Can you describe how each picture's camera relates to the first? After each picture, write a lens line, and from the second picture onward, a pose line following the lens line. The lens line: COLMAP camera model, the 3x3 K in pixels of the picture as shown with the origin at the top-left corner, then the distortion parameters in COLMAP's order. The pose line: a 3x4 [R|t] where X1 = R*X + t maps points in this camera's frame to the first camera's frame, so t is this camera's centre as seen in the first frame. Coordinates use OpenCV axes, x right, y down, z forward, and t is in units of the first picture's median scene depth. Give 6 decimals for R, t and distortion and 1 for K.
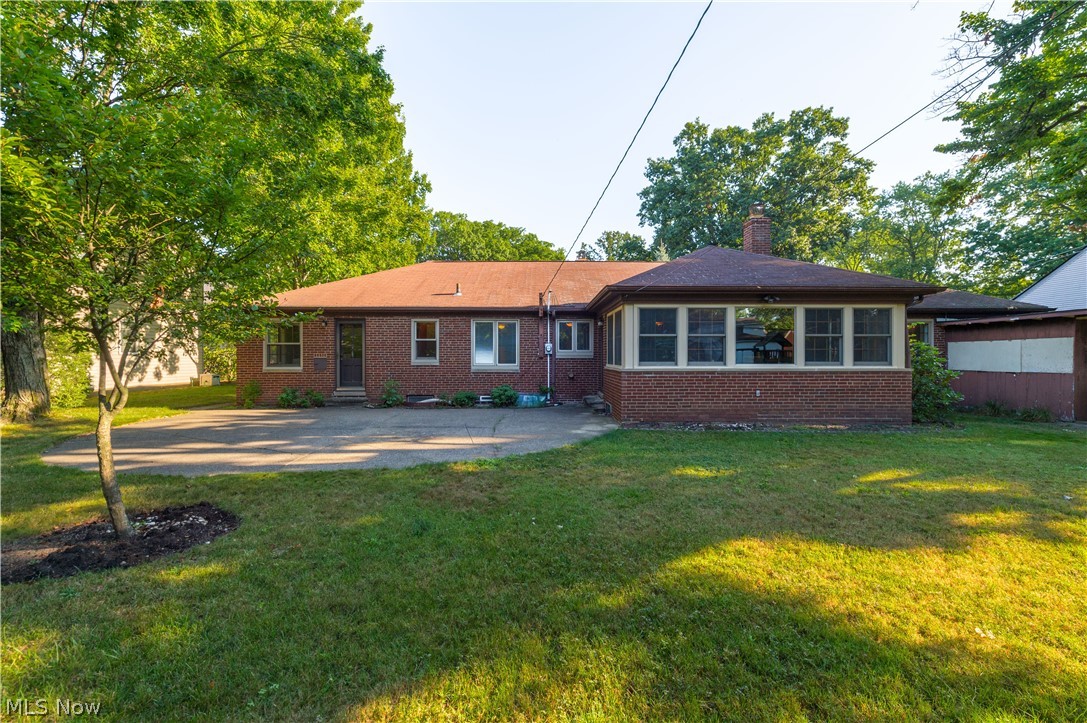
lens RADIAL K [[428.4, 0, 546.2], [0, 428.4, 355.0], [0, 0, 1]] dist [-0.000197, -0.000130]
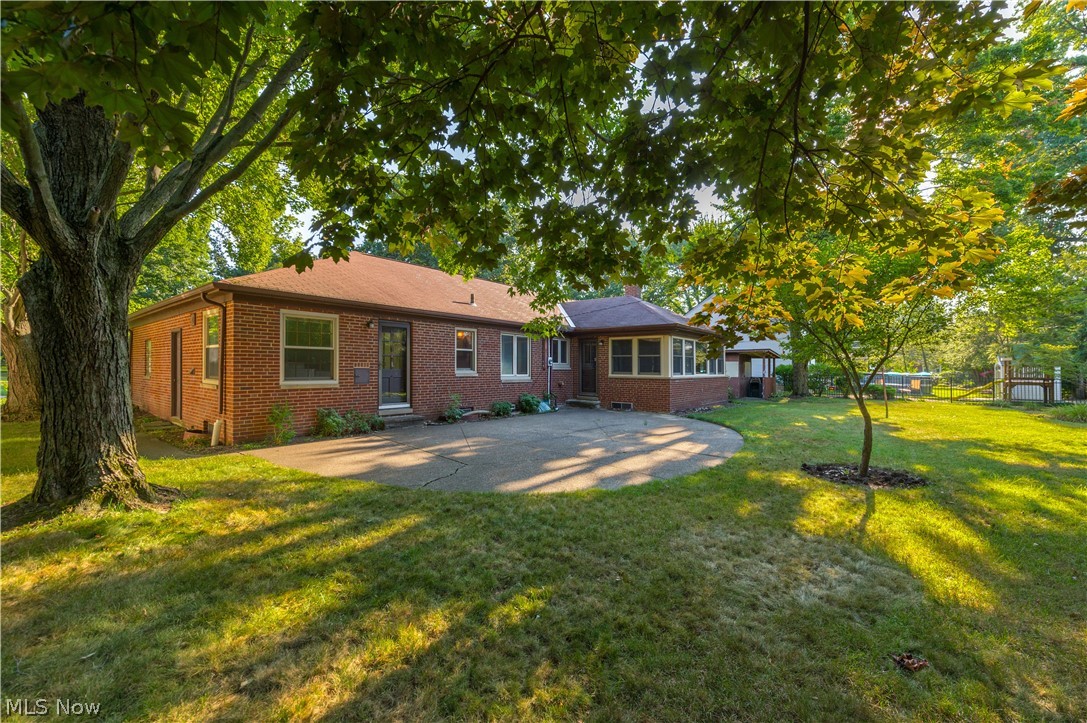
lens RADIAL K [[428.4, 0, 547.0], [0, 428.4, 365.1], [0, 0, 1]] dist [-0.000197, -0.000130]
pose [[0.654022, 0.012418, 0.756373, -0.879973], [-0.005685, 0.999918, -0.011501, 0.008261], [-0.756454, 0.003222, 0.654039, 0.236900]]
